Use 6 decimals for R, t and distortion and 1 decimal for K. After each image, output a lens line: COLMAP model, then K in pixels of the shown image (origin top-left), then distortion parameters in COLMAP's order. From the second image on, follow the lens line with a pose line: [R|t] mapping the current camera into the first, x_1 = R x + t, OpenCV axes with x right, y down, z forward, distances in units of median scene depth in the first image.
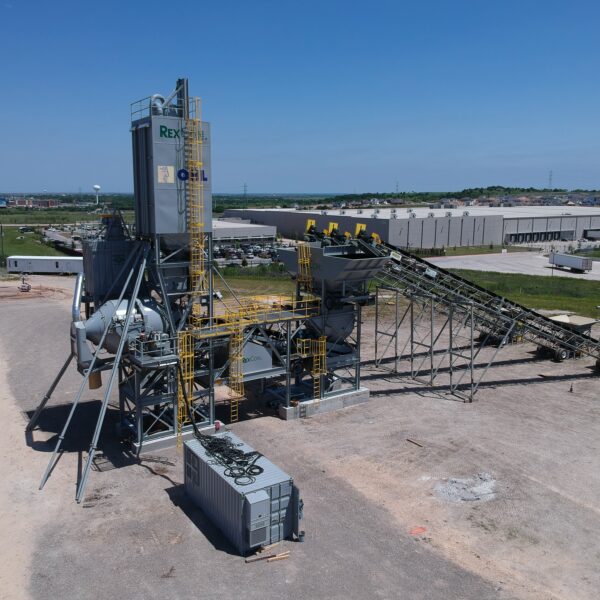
lens RADIAL K [[557.5, 0, 300.0], [0, 557.5, 300.0], [0, 0, 1]] dist [0.006461, -0.071684]
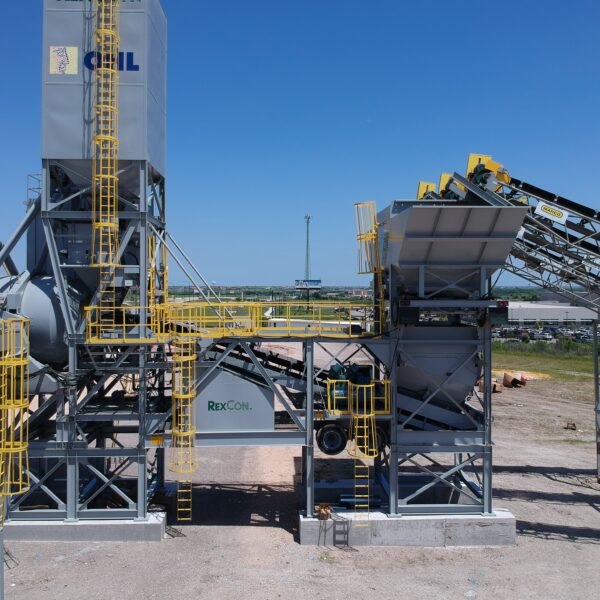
lens RADIAL K [[568.5, 0, 299.1], [0, 568.5, 281.1], [0, 0, 1]] dist [0.005605, -0.073736]
pose [[0.857201, 0.001972, -0.514978, 0.256323], [-0.096037, 0.983062, -0.156093, 0.070144], [0.505948, 0.183261, 0.842871, 0.578672]]
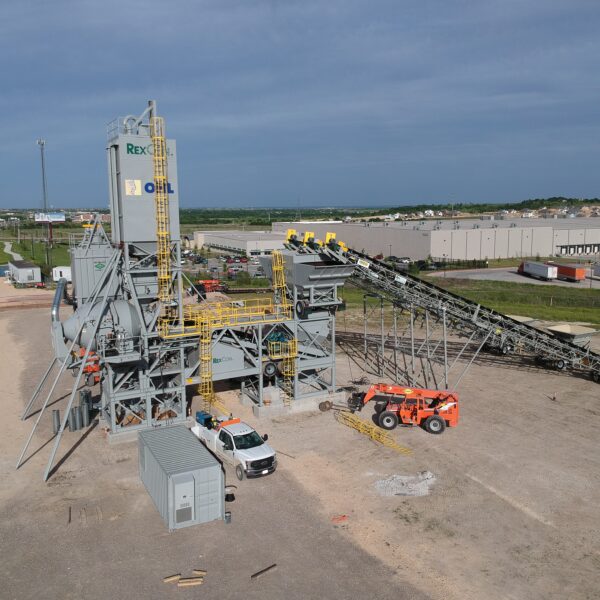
lens RADIAL K [[557.5, 0, 300.0], [0, 557.5, 300.0], [0, 0, 1]] dist [0.006461, -0.071684]
pose [[0.995822, 0.007128, -0.091035, 0.165885], [-0.009121, 0.999727, -0.021492, 0.014974], [0.090857, 0.022233, 0.995616, -0.052678]]
